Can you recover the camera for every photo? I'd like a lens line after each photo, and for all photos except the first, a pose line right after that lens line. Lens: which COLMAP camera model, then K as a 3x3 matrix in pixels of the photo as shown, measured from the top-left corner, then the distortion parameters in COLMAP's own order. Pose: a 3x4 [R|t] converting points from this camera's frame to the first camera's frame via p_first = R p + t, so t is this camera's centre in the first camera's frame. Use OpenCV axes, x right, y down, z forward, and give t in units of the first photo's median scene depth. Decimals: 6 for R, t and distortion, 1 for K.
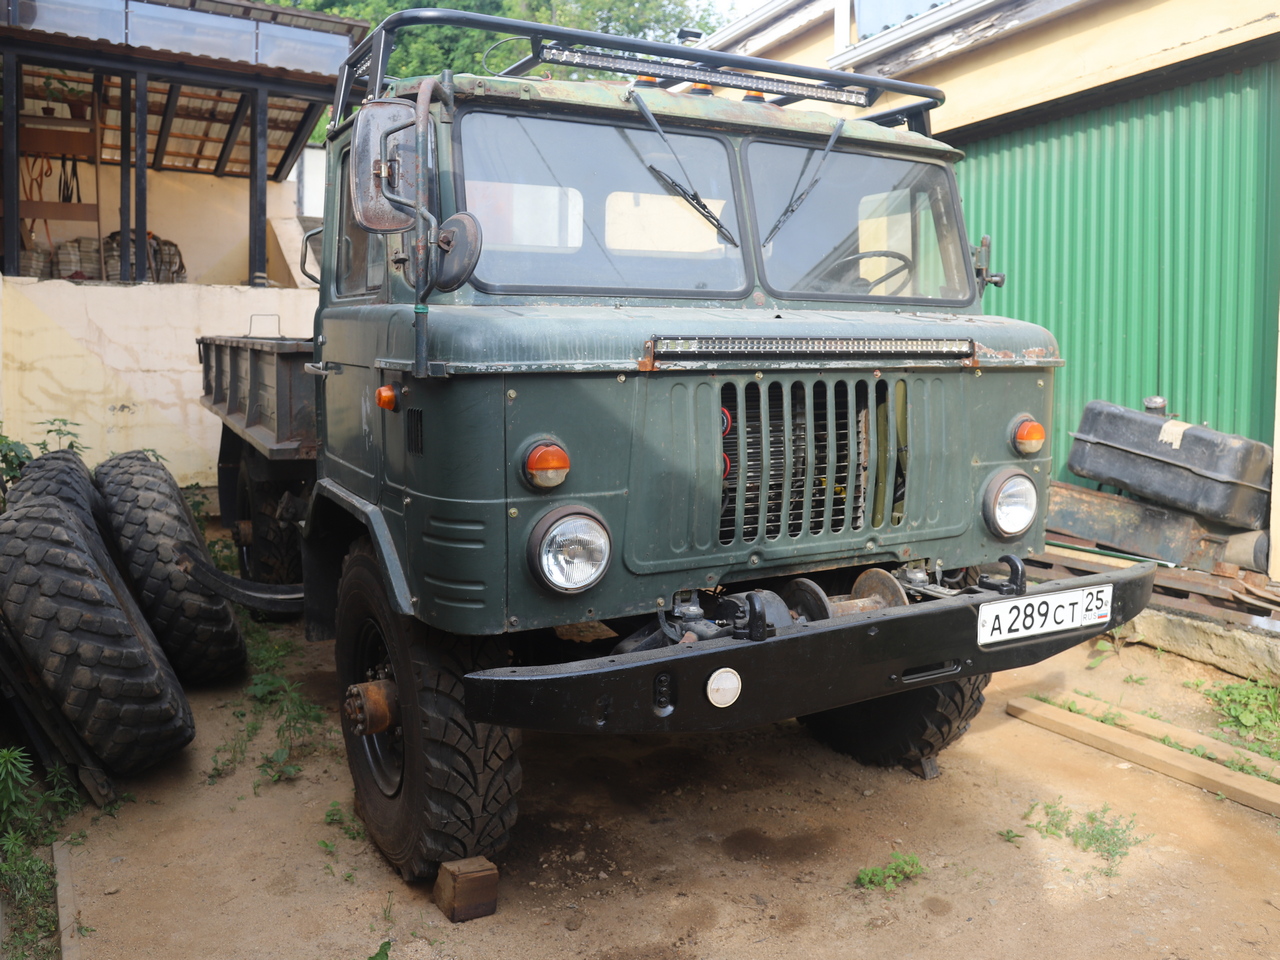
lens RADIAL K [[1005.8, 0, 639.2], [0, 1005.8, 482.5], [0, 0, 1]] dist [-0.038264, 0.000987]
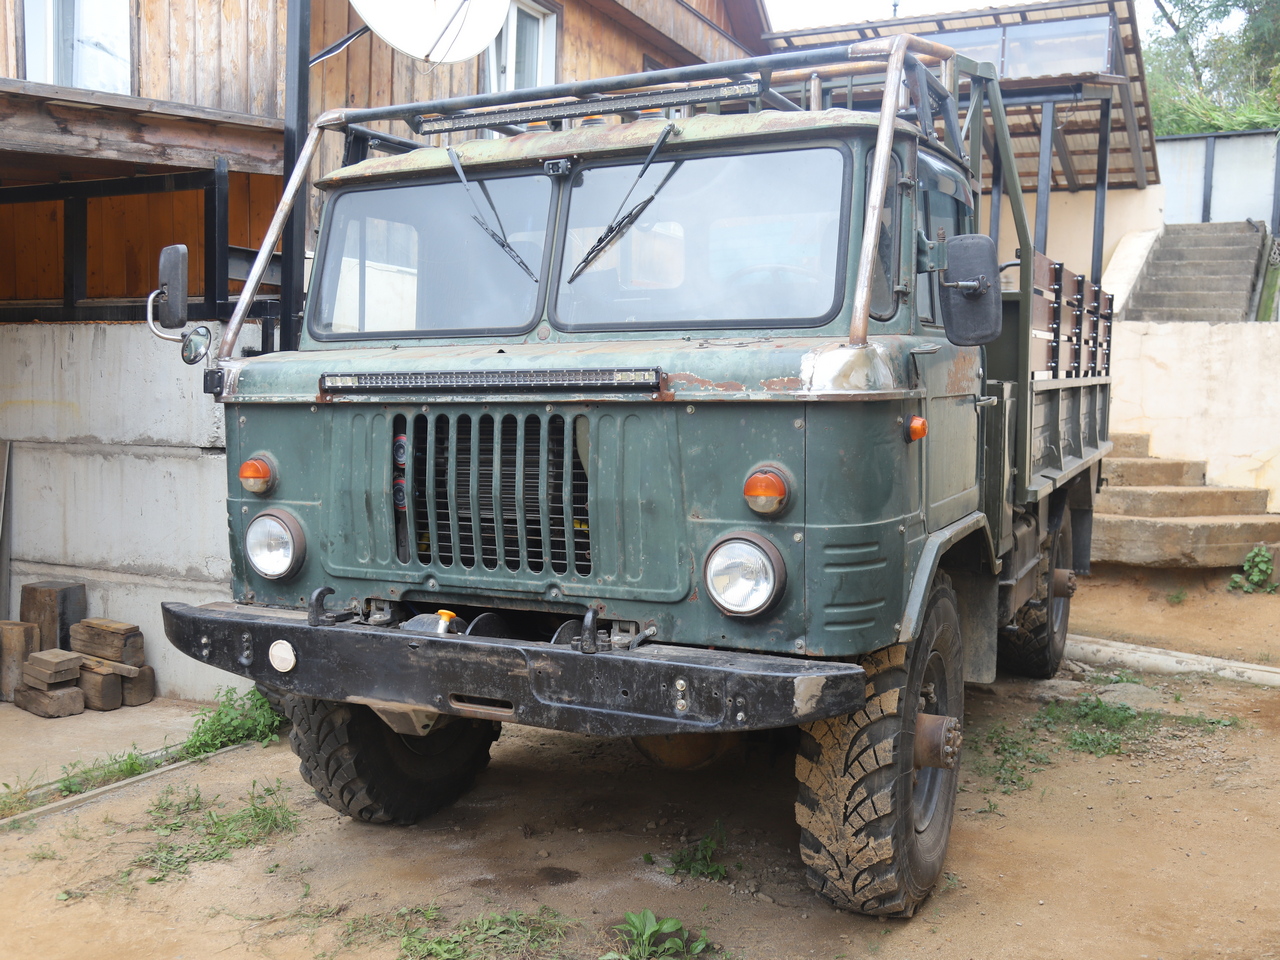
lens RADIAL K [[1166.6, 0, 642.1], [0, 1166.6, 480.1], [0, 0, 1]] dist [-0.064330, 0.053165]
pose [[0.593487, 0.059099, -0.802671, 1.206574], [-0.099339, 0.995054, -0.000186, -0.051342], [0.798690, 0.079847, 0.596422, 0.436610]]
